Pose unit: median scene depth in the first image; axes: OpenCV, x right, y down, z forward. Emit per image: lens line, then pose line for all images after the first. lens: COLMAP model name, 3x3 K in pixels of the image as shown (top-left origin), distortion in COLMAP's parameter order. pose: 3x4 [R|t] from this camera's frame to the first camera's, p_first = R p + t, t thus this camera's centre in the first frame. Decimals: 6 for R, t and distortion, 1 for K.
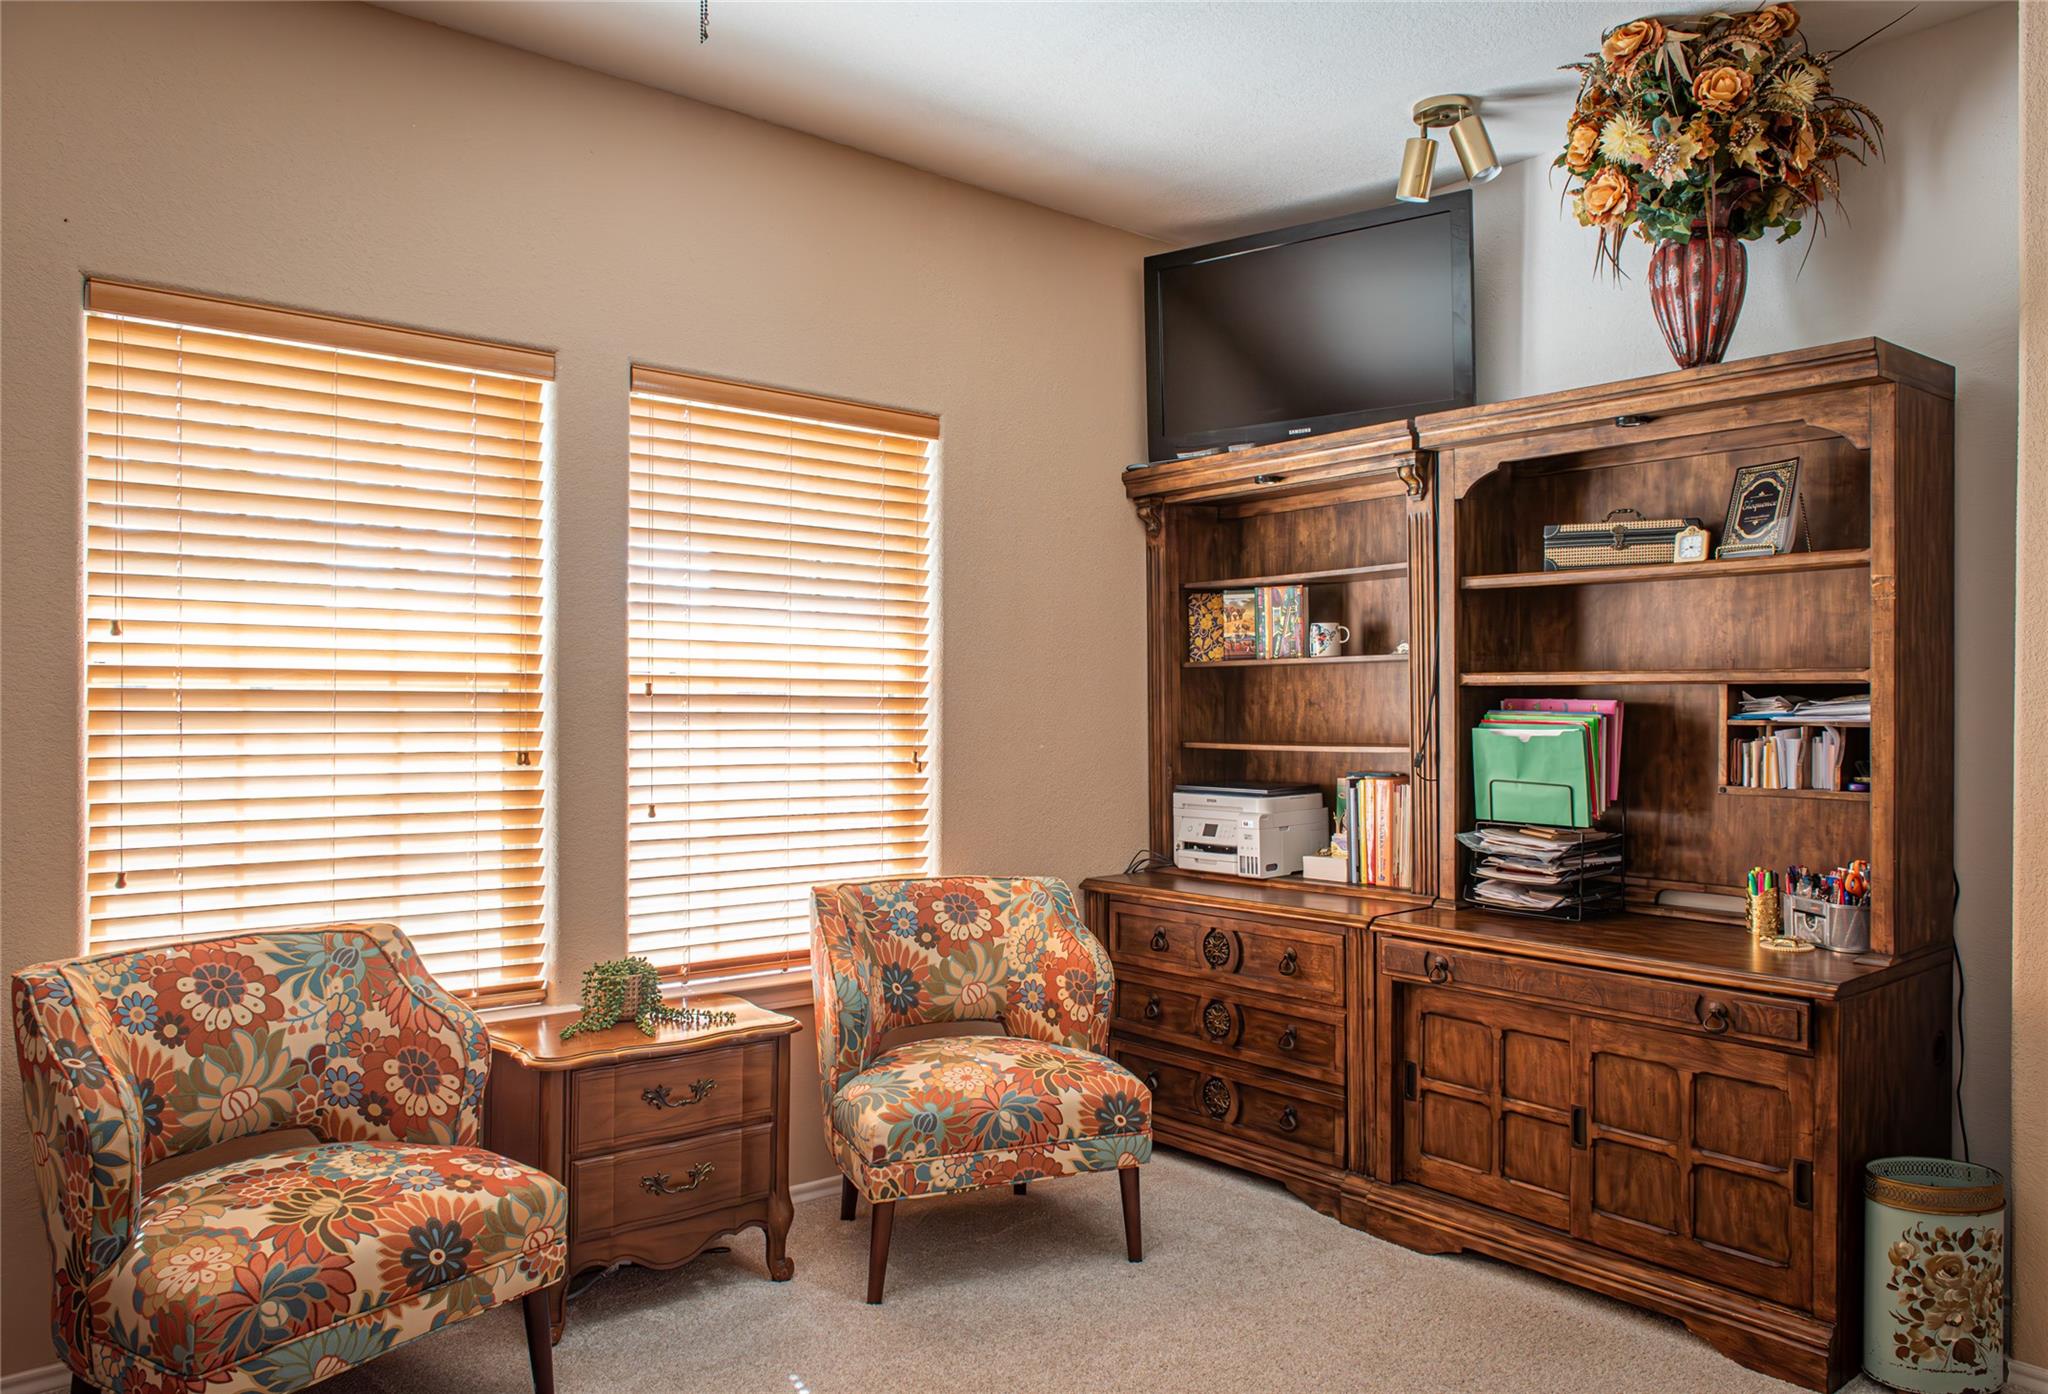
lens RADIAL K [[1452.6, 0, 1024.0], [0, 1452.6, 697.0], [0, 0, 1]] dist [-0.004728, 0.002271]
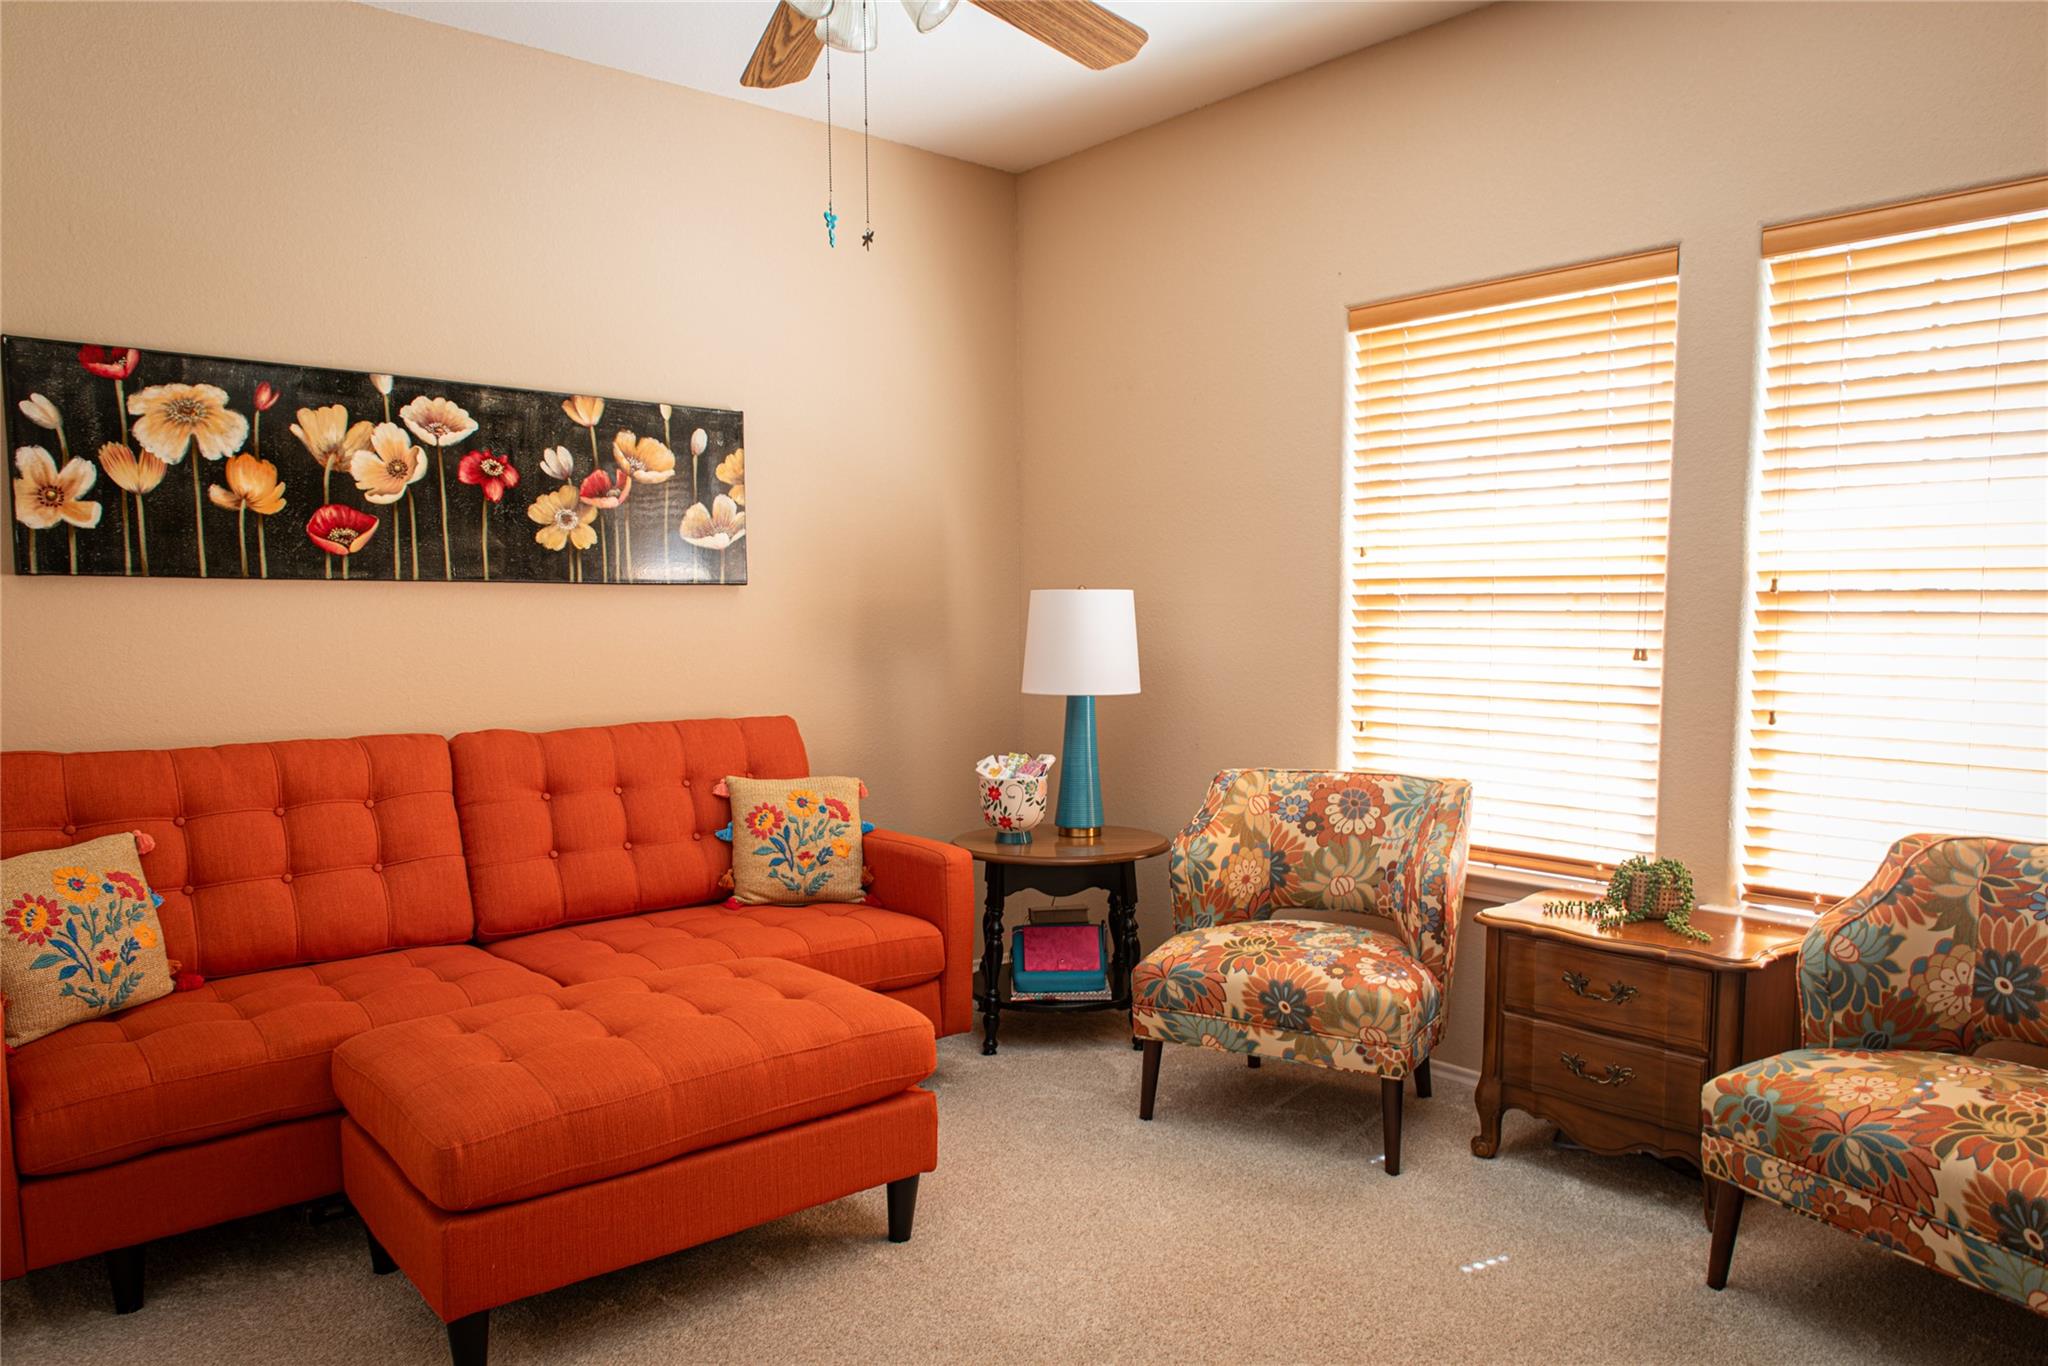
lens RADIAL K [[1416.3, 0, 1024.9], [0, 1416.3, 737.2], [0, 0, 1]] dist [0.000666, -0.002734]
pose [[0.025735, 0.093337, -0.995302, 0.802189], [0.013958, 0.995501, 0.093716, -0.000801], [0.999571, -0.016304, 0.024316, 0.637380]]
